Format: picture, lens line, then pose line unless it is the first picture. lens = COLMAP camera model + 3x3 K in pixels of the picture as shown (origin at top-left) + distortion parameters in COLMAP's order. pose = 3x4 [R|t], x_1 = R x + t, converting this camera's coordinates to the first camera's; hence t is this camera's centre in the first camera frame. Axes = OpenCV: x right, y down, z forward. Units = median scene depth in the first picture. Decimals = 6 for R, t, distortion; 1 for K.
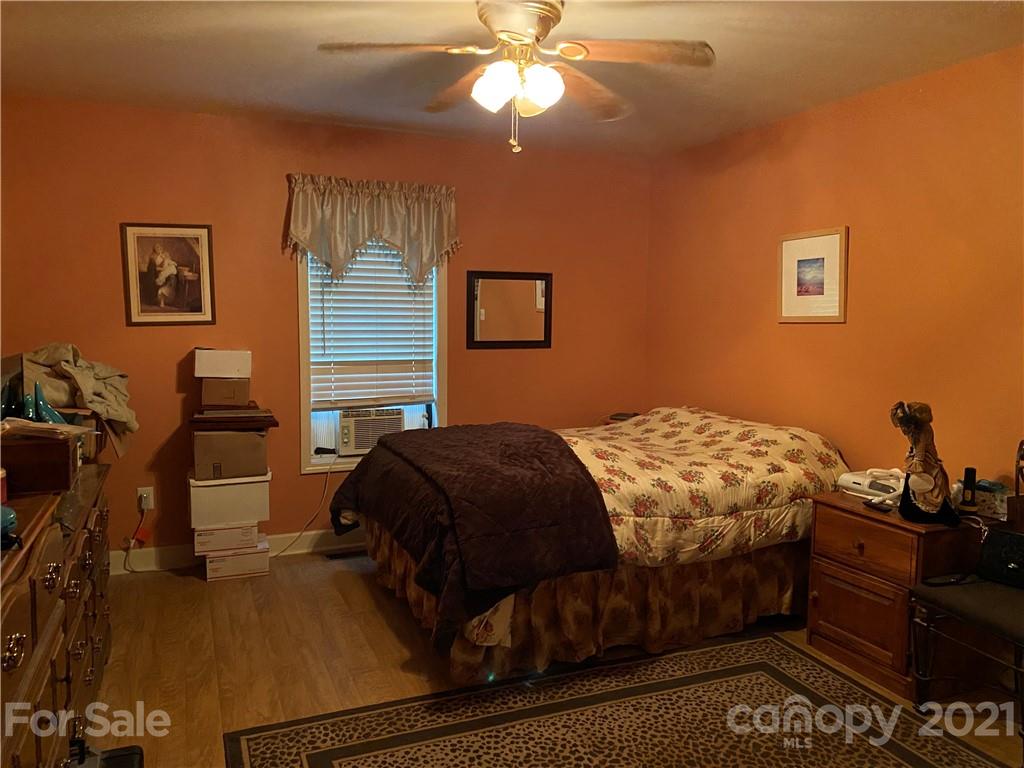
lens RADIAL K [[781.3, 0, 517.2], [0, 781.3, 381.0], [0, 0, 1]] dist [0.095974, -0.178052]
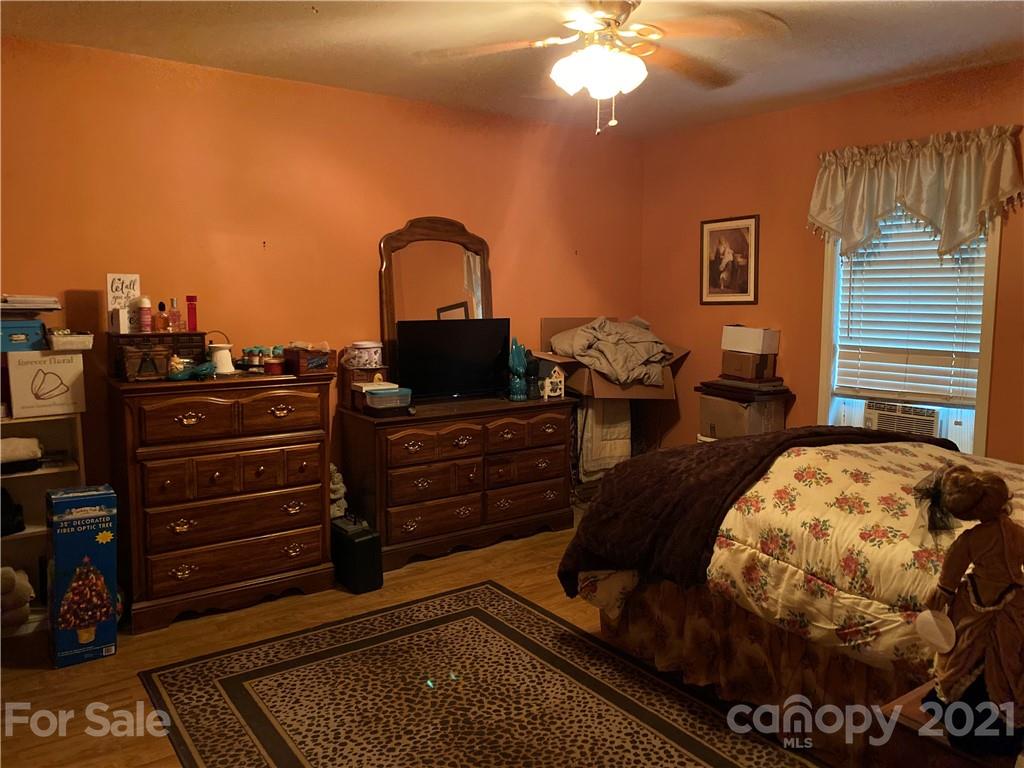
lens RADIAL K [[781.3, 0, 517.2], [0, 781.3, 381.0], [0, 0, 1]] dist [0.095974, -0.178052]
pose [[0.227776, 0.106020, -0.967924, 0.647673], [-0.089841, 0.992103, 0.087527, -0.032759], [0.969560, 0.067023, 0.235503, 0.438146]]
